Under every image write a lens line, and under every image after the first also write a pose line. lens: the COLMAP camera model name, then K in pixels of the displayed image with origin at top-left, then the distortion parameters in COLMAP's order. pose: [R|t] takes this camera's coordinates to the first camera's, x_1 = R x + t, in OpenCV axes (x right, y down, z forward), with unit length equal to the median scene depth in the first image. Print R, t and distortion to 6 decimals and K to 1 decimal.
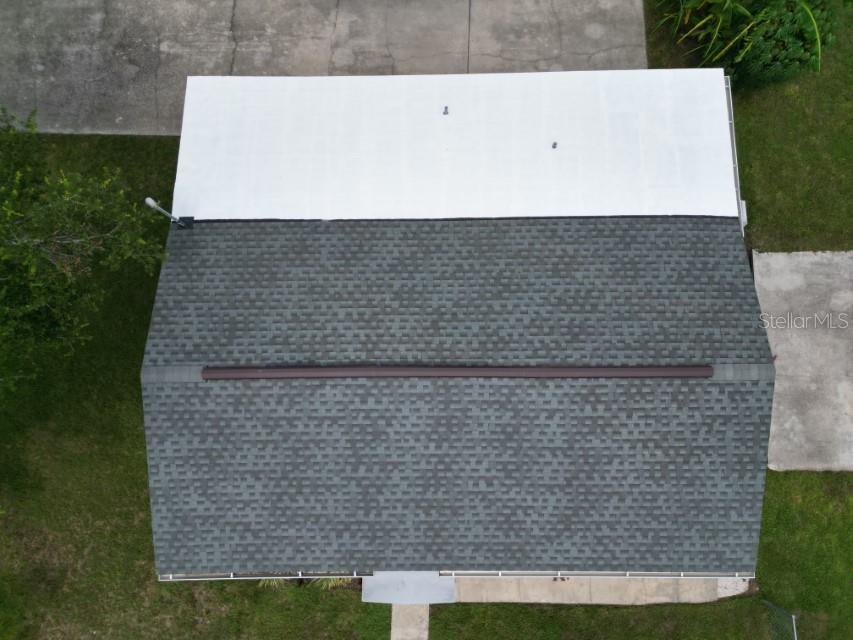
lens RADIAL K [[596.4, 0, 426.6], [0, 596.4, 314.6], [0, 0, 1]] dist [0.048767, -0.040453]
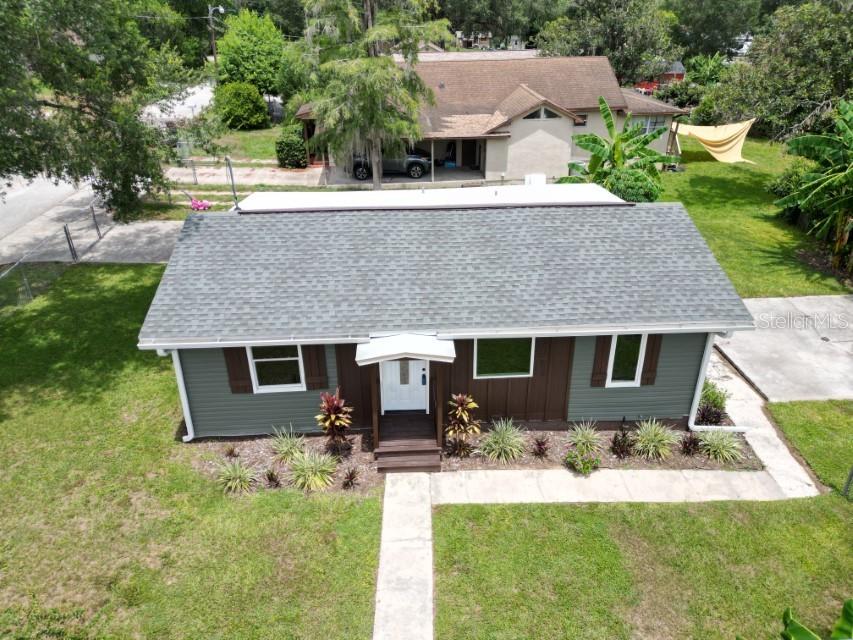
lens RADIAL K [[596.4, 0, 429.1], [0, 596.4, 317.5], [0, 0, 1]] dist [0.048767, -0.040453]
pose [[0.998513, -0.021764, 0.049978, -0.040234], [0.053399, 0.574818, -0.816537, 1.224058], [-0.010957, 0.817992, 0.575125, 0.434220]]
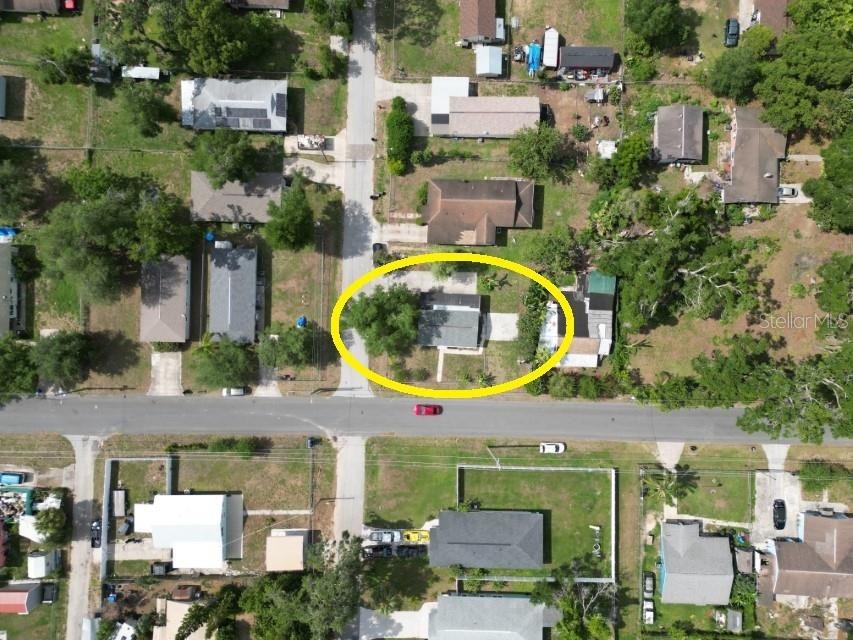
lens RADIAL K [[596.4, 0, 423.8], [0, 596.4, 322.9], [0, 0, 1]] dist [0.048767, -0.040453]
pose [[0.998528, 0.054239, -0.000948, -0.358209], [-0.053788, 0.992198, 0.112468, -1.066546], [0.007041, -0.112251, 0.993655, -8.943914]]
